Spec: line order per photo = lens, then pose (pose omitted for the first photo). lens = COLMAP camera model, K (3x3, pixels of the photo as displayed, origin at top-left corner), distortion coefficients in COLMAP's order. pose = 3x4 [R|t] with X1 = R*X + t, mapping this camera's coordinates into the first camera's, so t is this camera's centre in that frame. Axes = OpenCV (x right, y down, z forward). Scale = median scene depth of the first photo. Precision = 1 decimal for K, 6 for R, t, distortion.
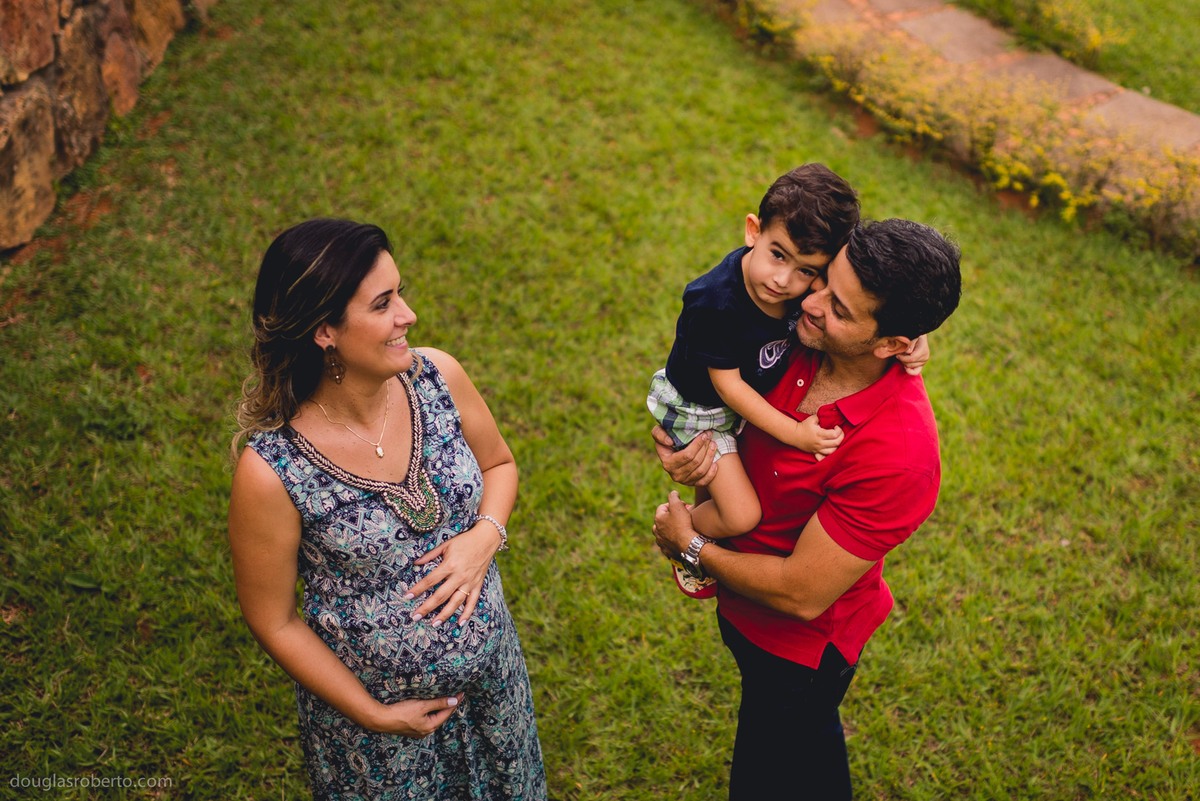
lens RADIAL K [[1206.2, 0, 600.0], [0, 1206.2, 400.5], [0, 0, 1]] dist [-0.015459, 0.014493]
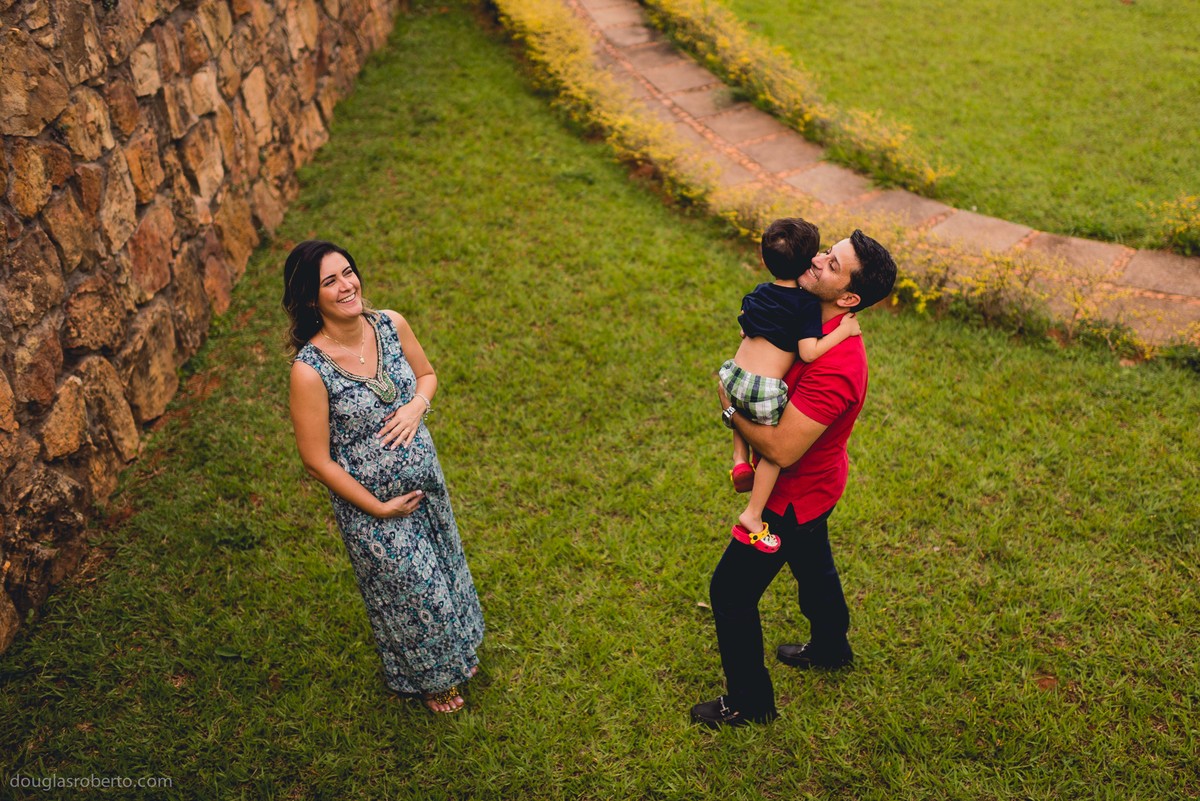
lens RADIAL K [[1206.2, 0, 600.0], [0, 1206.2, 400.5], [0, 0, 1]] dist [-0.015459, 0.014493]
pose [[0.993257, -0.111544, -0.031589, 0.068046], [0.108173, 0.989724, -0.093516, 0.036671], [0.041696, 0.089468, 0.995117, -0.364534]]
